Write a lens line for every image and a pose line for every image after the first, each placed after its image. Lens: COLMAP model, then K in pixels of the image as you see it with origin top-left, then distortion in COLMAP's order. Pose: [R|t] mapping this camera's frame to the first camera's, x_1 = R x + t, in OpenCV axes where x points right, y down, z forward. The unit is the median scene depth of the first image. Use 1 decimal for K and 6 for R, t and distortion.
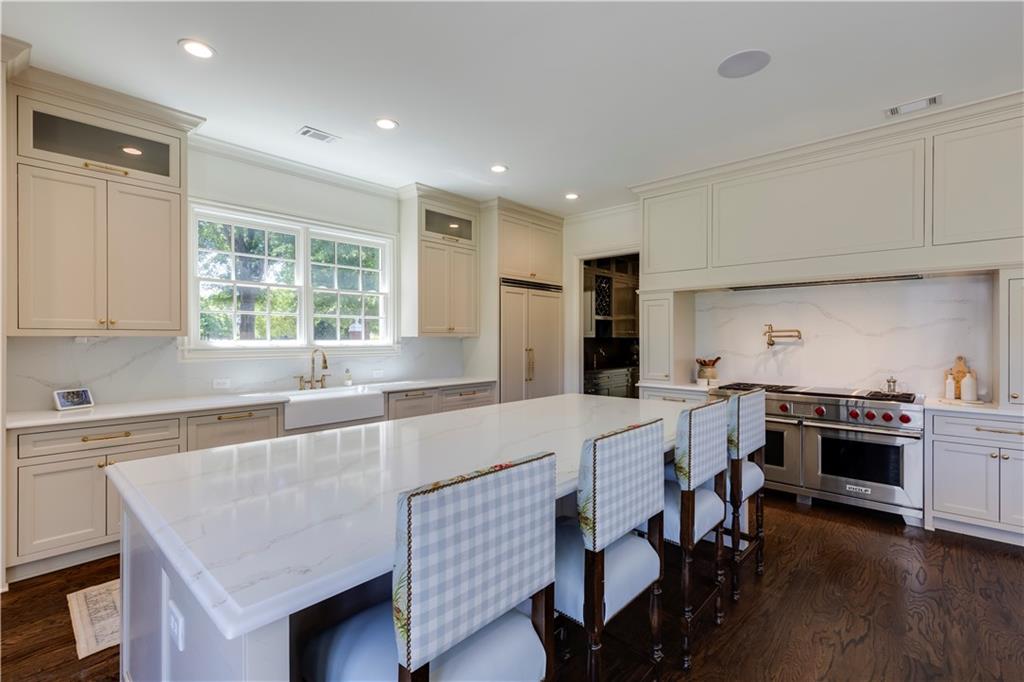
lens RADIAL K [[462.0, 0, 514.9], [0, 462.0, 340.7], [0, 0, 1]] dist [0.002946, 0.000068]
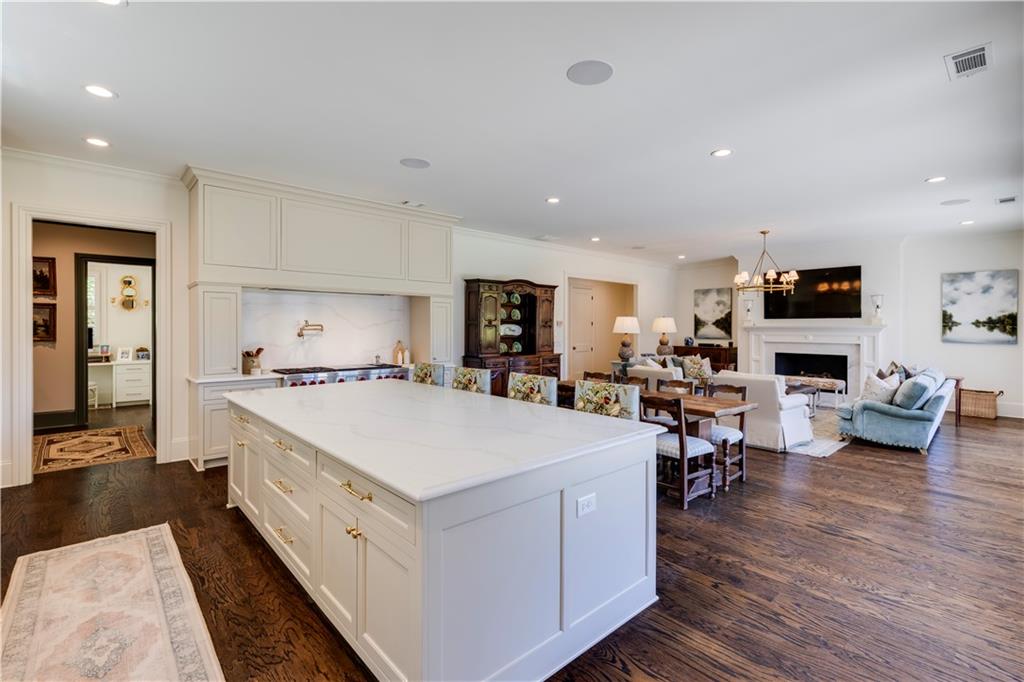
lens RADIAL K [[462.0, 0, 515.5], [0, 462.0, 332.7], [0, 0, 1]] dist [0.002946, 0.000068]
pose [[0.110455, -0.007598, 0.993852, -0.657353], [0.000169, 0.999971, 0.007626, -0.009618], [-0.993881, -0.000674, 0.110453, 0.292723]]
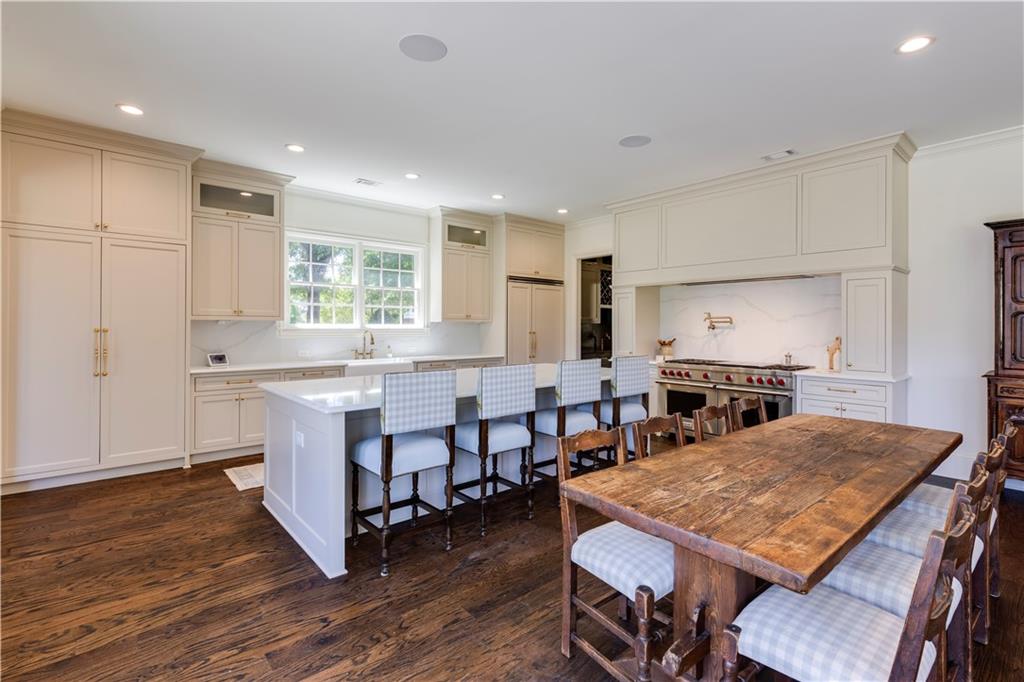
lens RADIAL K [[462.0, 0, 517.0], [0, 462.0, 327.2], [0, 0, 1]] dist [0.002946, 0.000068]
pose [[0.994188, 0.003462, -0.107599, 0.165966], [-0.003684, 0.999991, -0.001857, 0.009639], [0.107592, 0.002242, 0.994193, -0.326976]]
